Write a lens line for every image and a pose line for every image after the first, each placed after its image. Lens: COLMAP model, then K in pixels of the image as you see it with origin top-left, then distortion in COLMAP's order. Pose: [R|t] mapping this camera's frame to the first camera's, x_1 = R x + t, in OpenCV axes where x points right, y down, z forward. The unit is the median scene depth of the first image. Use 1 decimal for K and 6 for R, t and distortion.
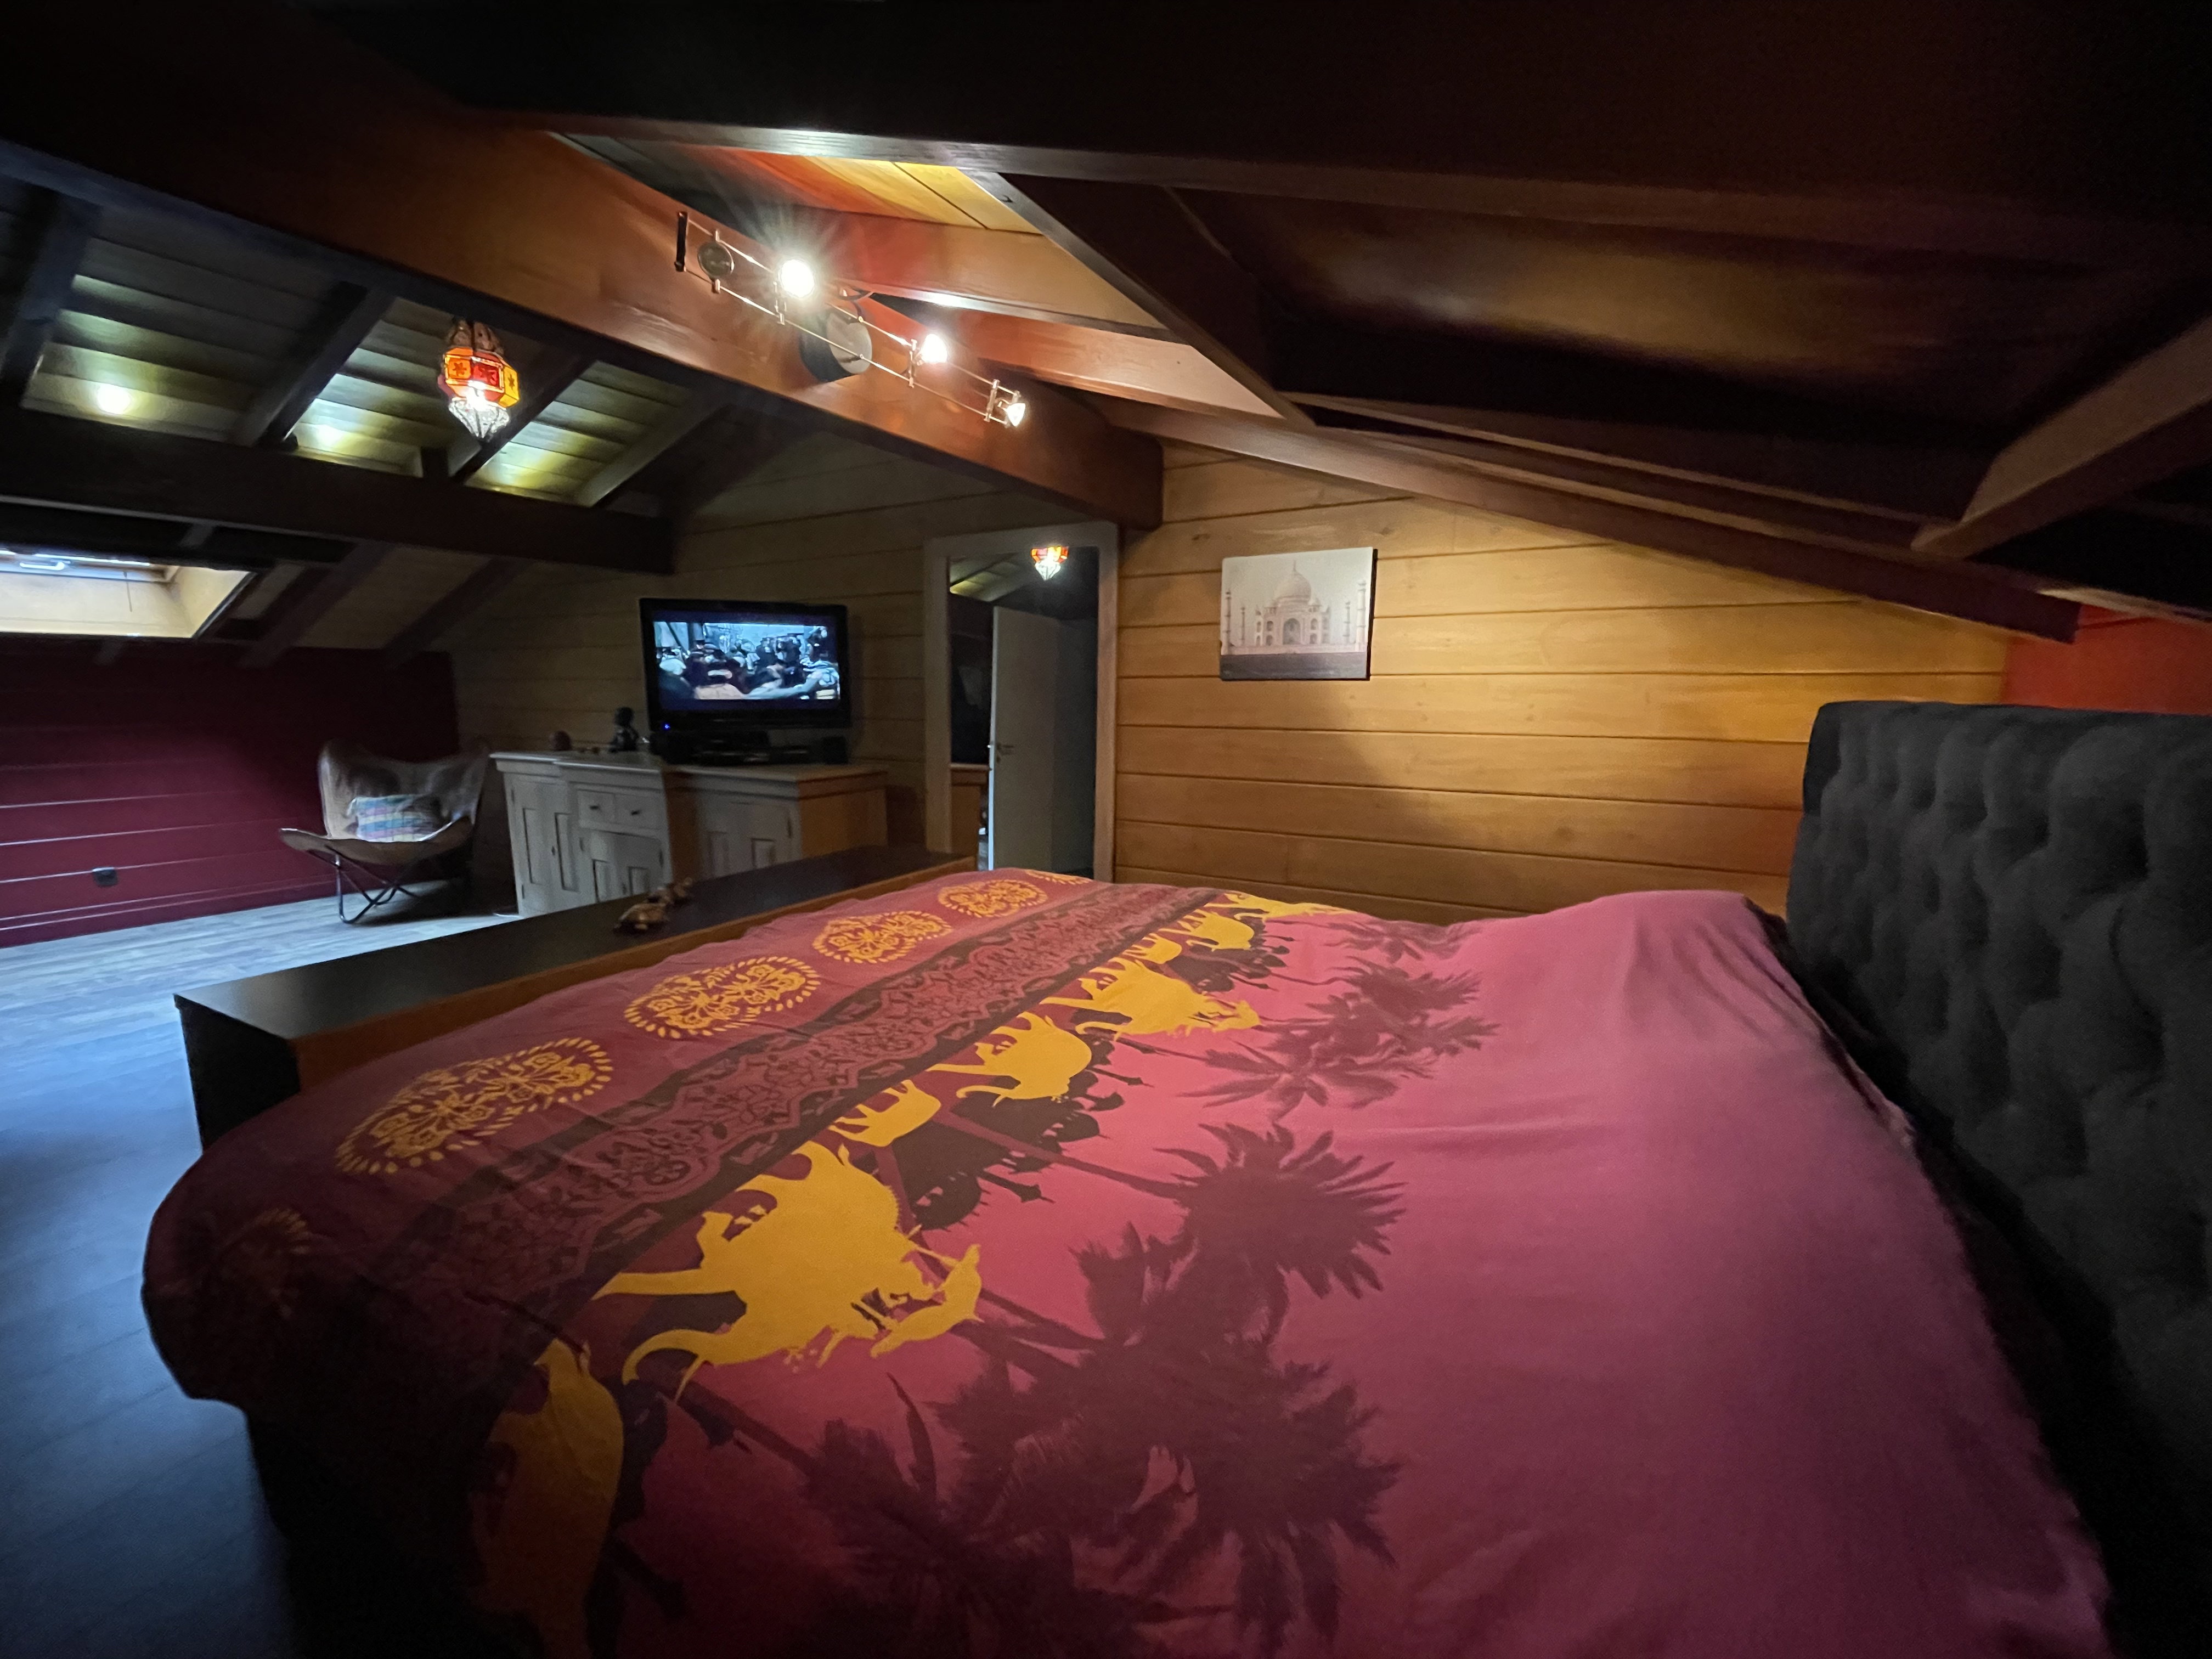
lens RADIAL K [[894.3, 0, 1106.3], [0, 894.3, 836.3], [0, 0, 1]] dist [-0.000477, -0.000031]
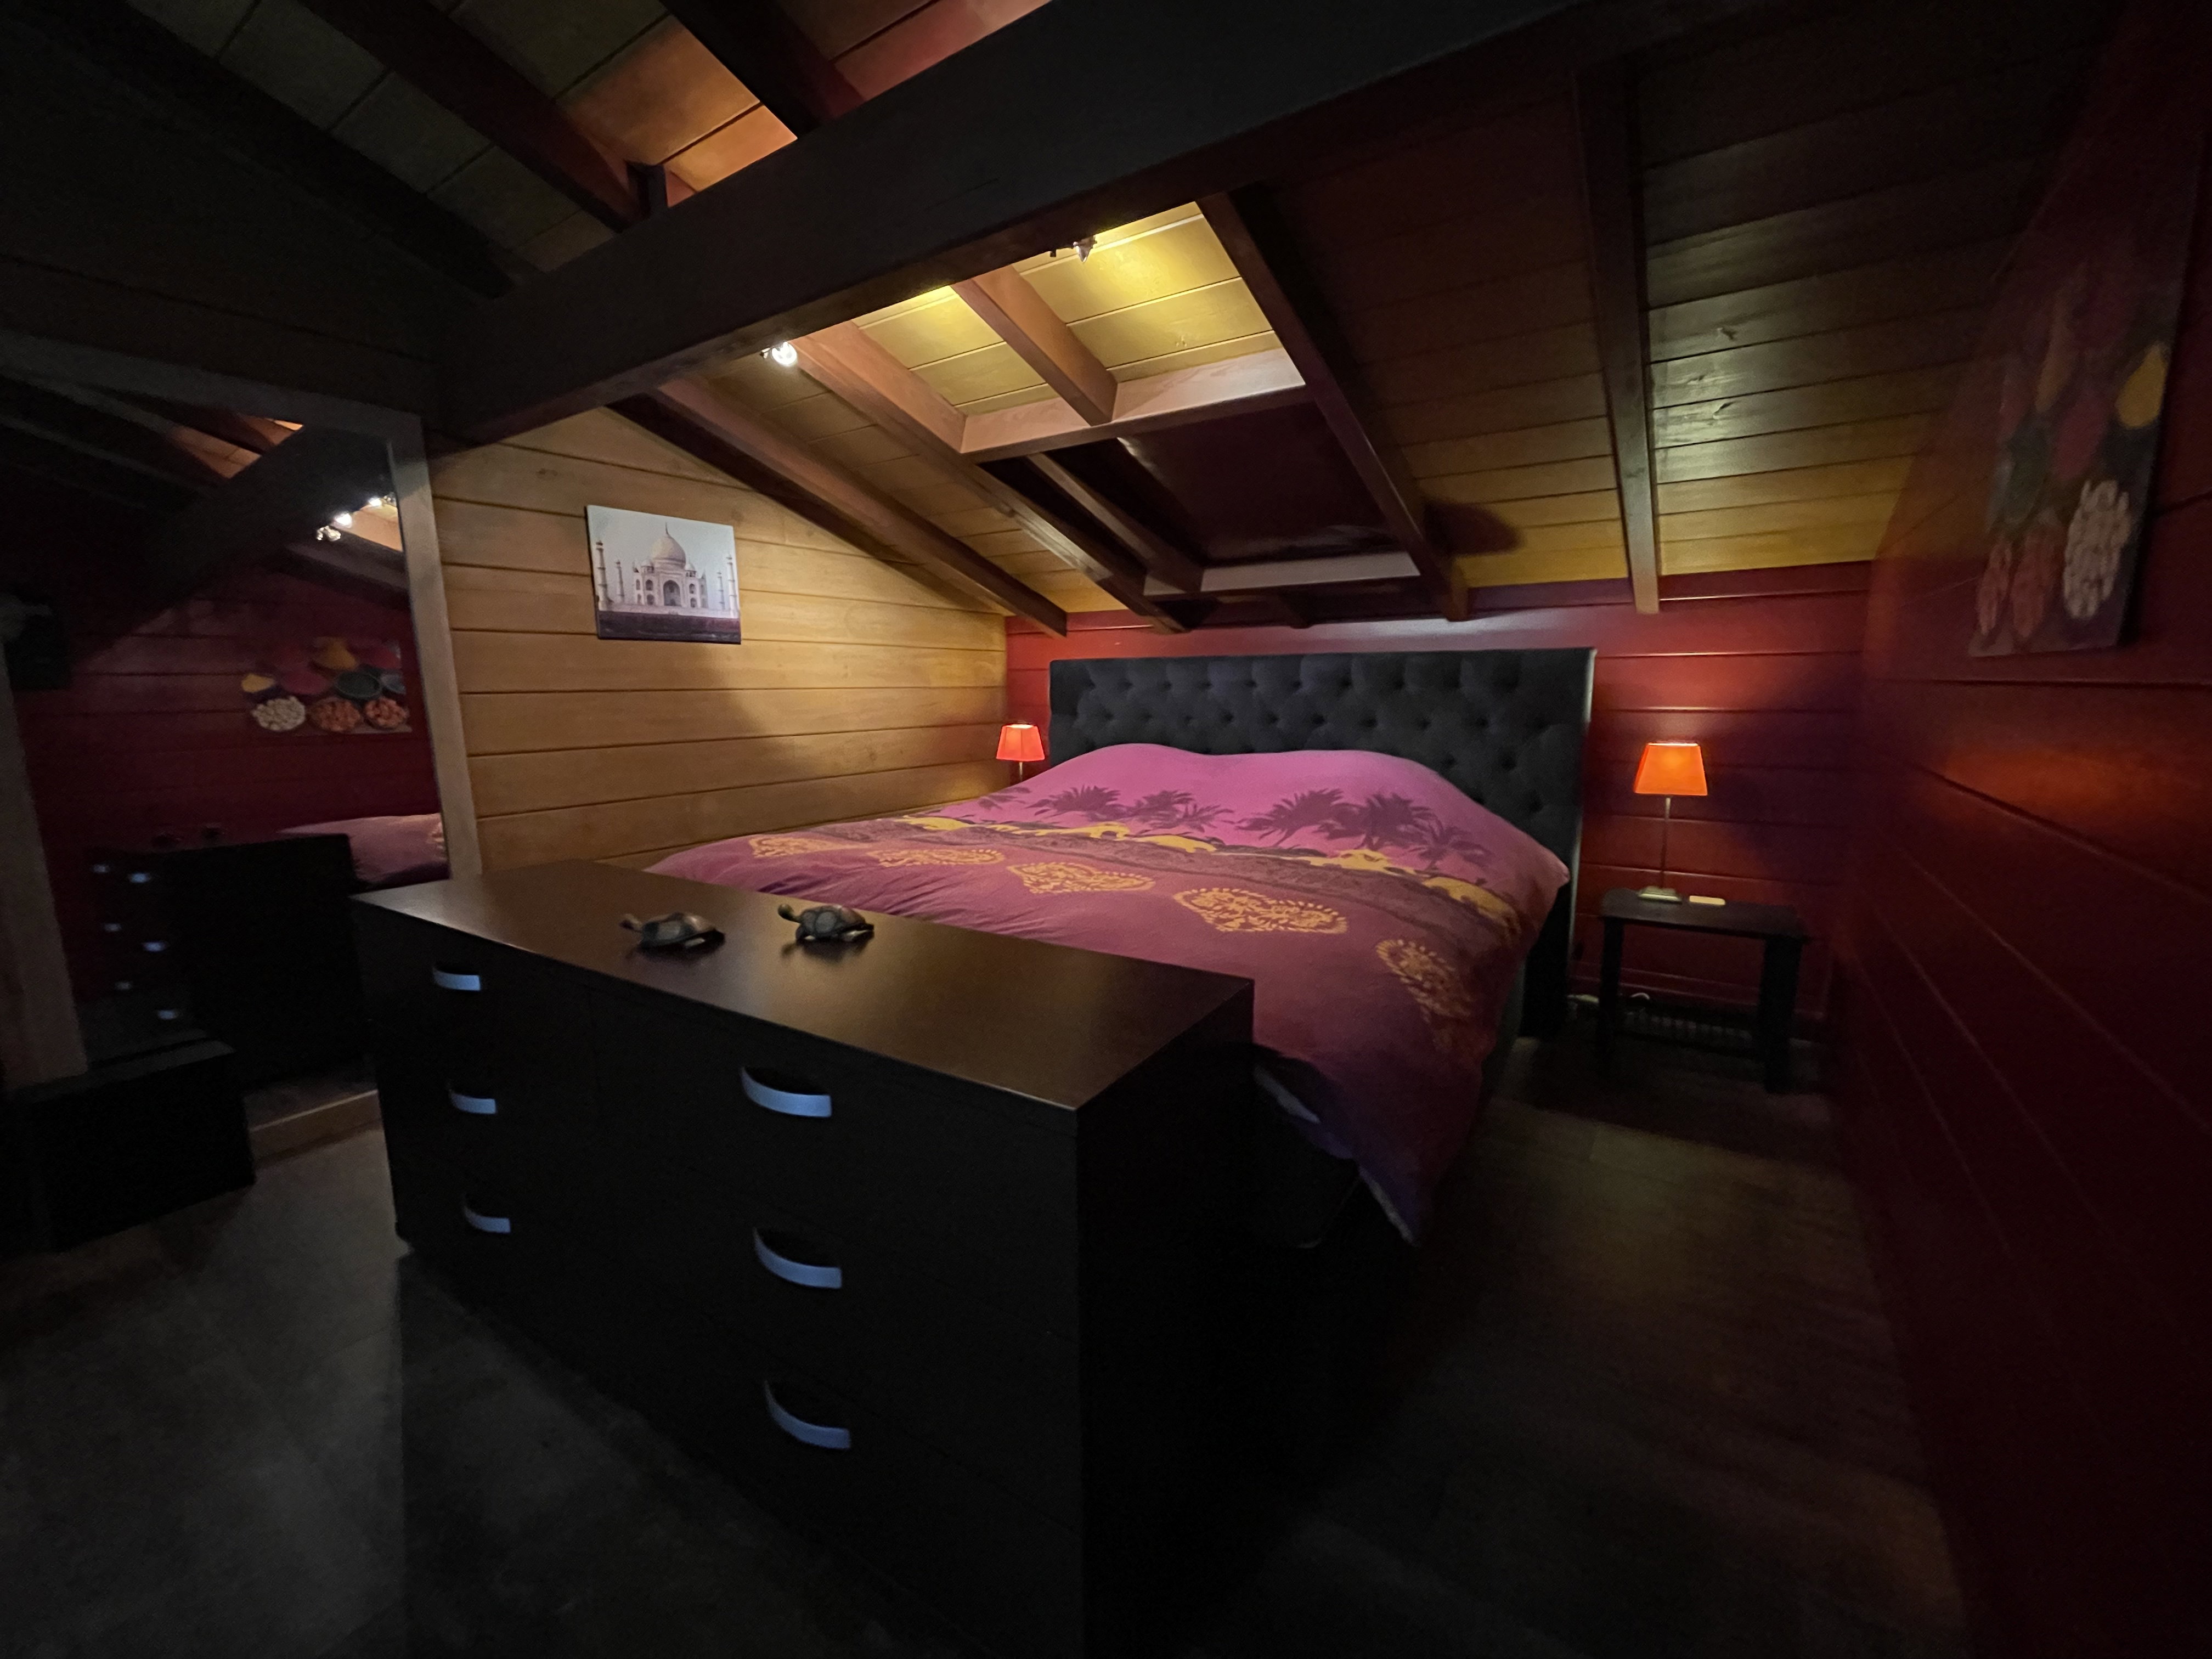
lens RADIAL K [[894.3, 0, 1110.1], [0, 894.3, 830.1], [0, 0, 1]] dist [-0.000477, -0.000031]
pose [[0.065449, -0.164904, 0.984136, -0.816228], [0.168615, 0.973896, 0.151974, -0.036674], [-0.983507, 0.155993, 0.091546, 0.458397]]
